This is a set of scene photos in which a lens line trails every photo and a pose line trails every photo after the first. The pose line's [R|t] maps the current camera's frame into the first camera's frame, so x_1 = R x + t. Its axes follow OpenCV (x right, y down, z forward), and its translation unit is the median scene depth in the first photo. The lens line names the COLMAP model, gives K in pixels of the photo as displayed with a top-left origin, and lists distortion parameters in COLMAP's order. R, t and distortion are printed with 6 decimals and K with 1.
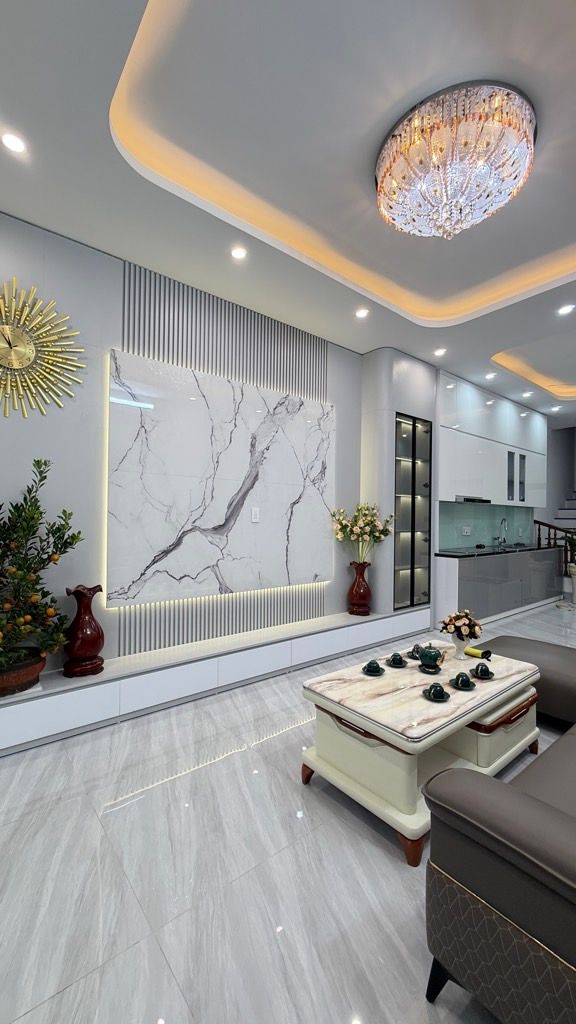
lens RADIAL K [[406.8, 0, 287.6], [0, 406.8, 517.7], [0, 0, 1]] dist [0.006731, -0.000227]
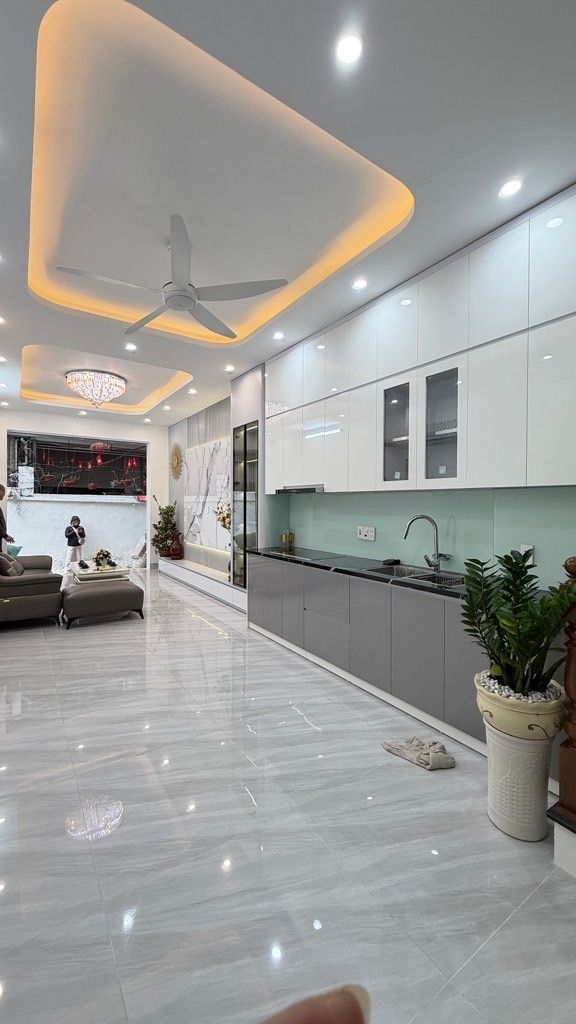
lens RADIAL K [[406.8, 0, 286.2], [0, 406.8, 505.5], [0, 0, 1]] dist [0.006731, -0.000227]
pose [[-0.097043, -0.005760, -0.995264, 1.875172], [0.001167, 0.999982, -0.005901, -0.014105], [0.995280, -0.001734, -0.097034, 1.590588]]
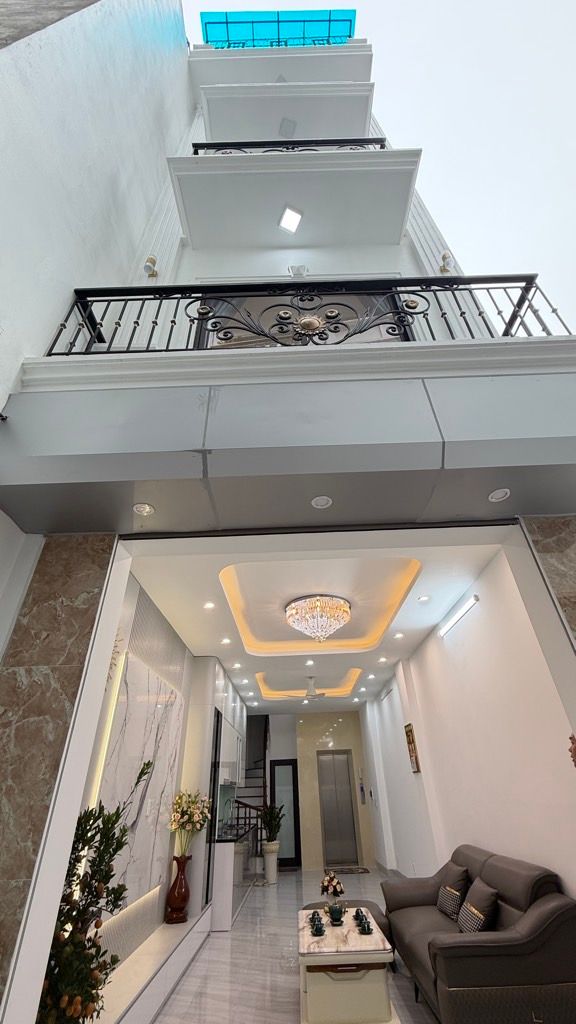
lens RADIAL K [[406.8, 0, 292.5], [0, 406.8, 507.9], [0, 0, 1]] dist [0.006731, -0.000227]
pose [[0.644429, 0.413702, 0.643088, -0.822271], [0.036521, 0.823396, -0.566291, -0.028239], [-0.763791, 0.388421, 0.515511, -0.165908]]
